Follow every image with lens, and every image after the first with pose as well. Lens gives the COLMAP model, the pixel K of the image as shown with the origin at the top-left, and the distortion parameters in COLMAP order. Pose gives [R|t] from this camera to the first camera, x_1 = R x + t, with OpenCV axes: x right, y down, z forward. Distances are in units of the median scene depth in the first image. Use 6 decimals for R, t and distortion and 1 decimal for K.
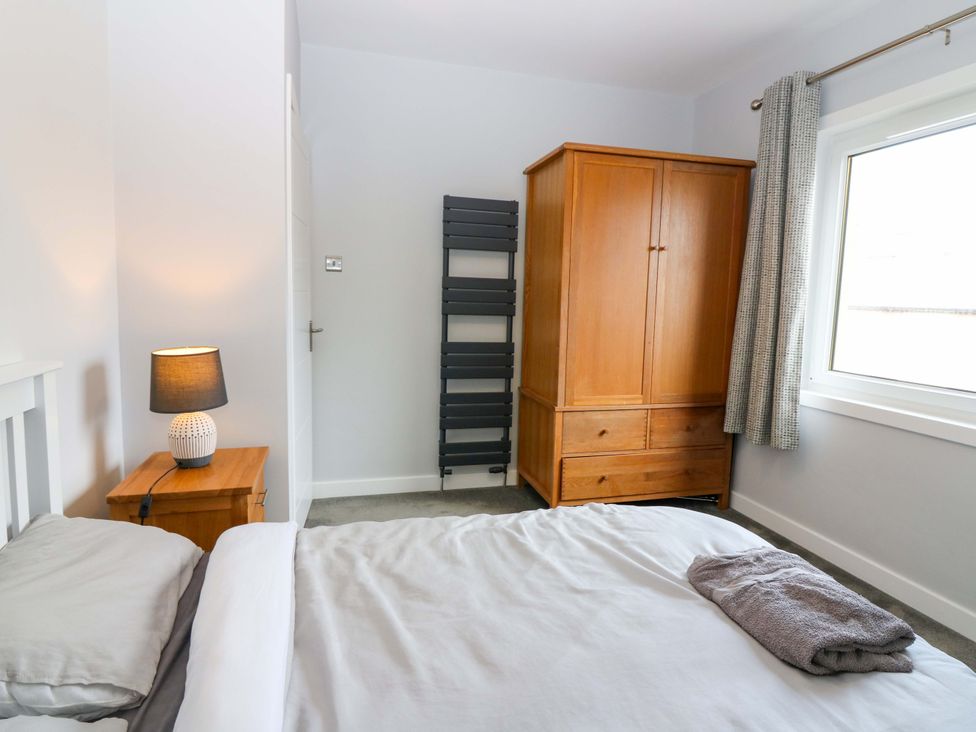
lens RADIAL K [[556.5, 0, 488.0], [0, 556.5, 366.0], [0, 0, 1]] dist [0.001814, -0.012425]
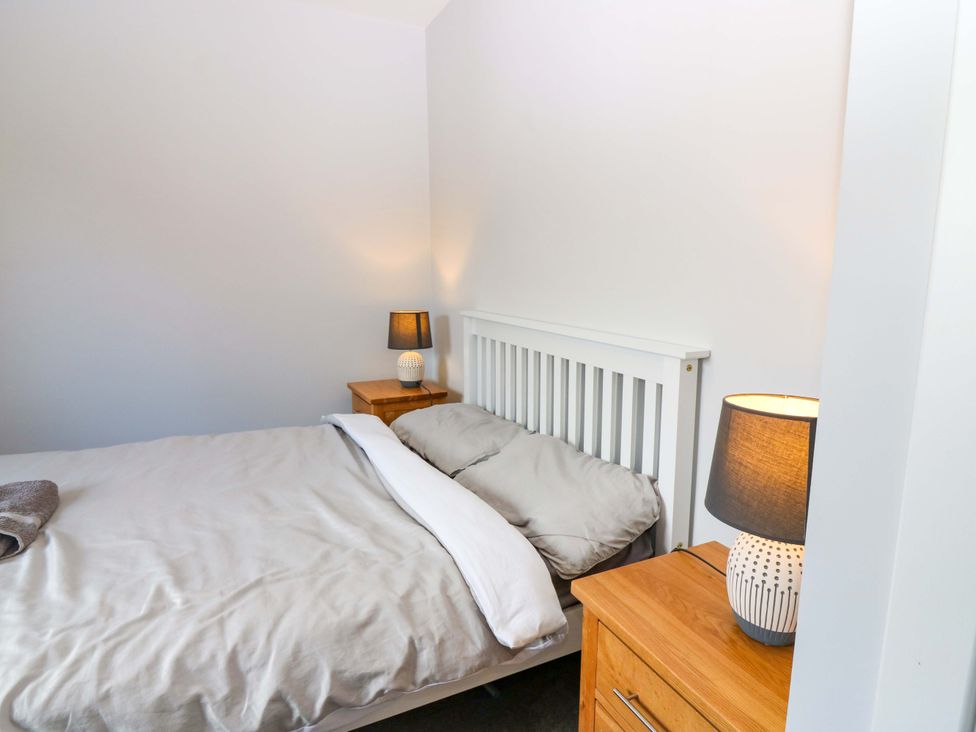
lens RADIAL K [[538.2, 0, 492.3], [0, 538.2, 355.2], [0, 0, 1]] dist [-0.010613, -0.002071]
pose [[-0.980668, 0.003541, -0.195645, -0.253627], [-0.049882, 0.962280, 0.267448, -0.228115], [0.189212, 0.272036, -0.943501, 1.786640]]
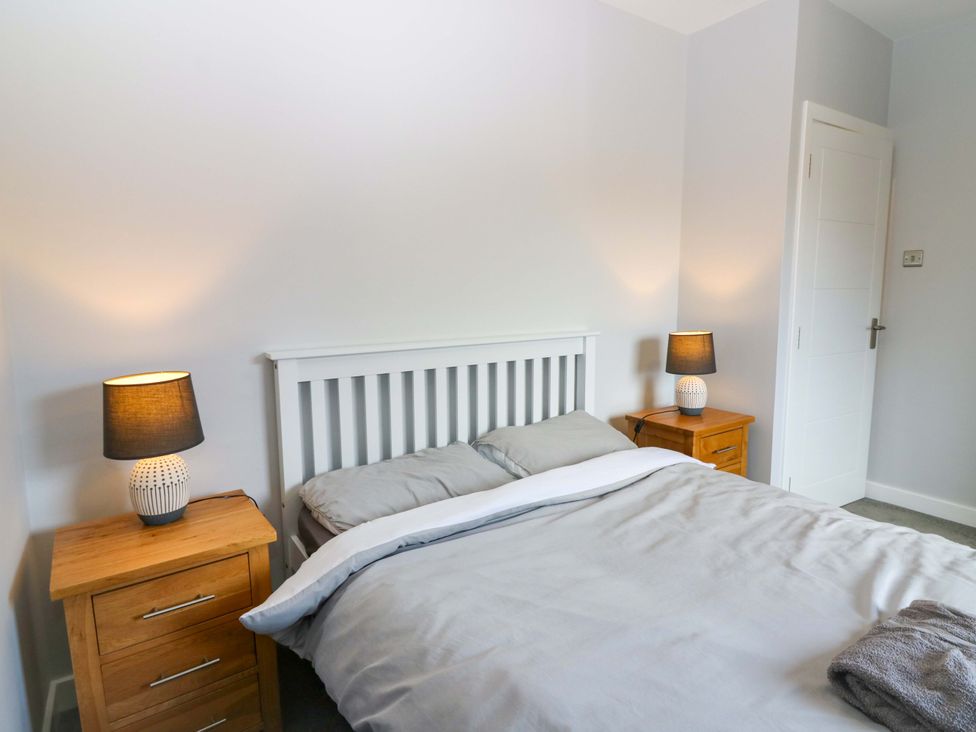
lens RADIAL K [[552.1, 0, 489.9], [0, 552.1, 354.3], [0, 0, 1]] dist [-0.006846, -0.001951]
pose [[0.308975, 0.087895, -0.947000, 0.846829], [-0.104821, 0.992801, 0.057947, -0.000741], [0.945276, 0.081362, 0.315964, 0.076487]]
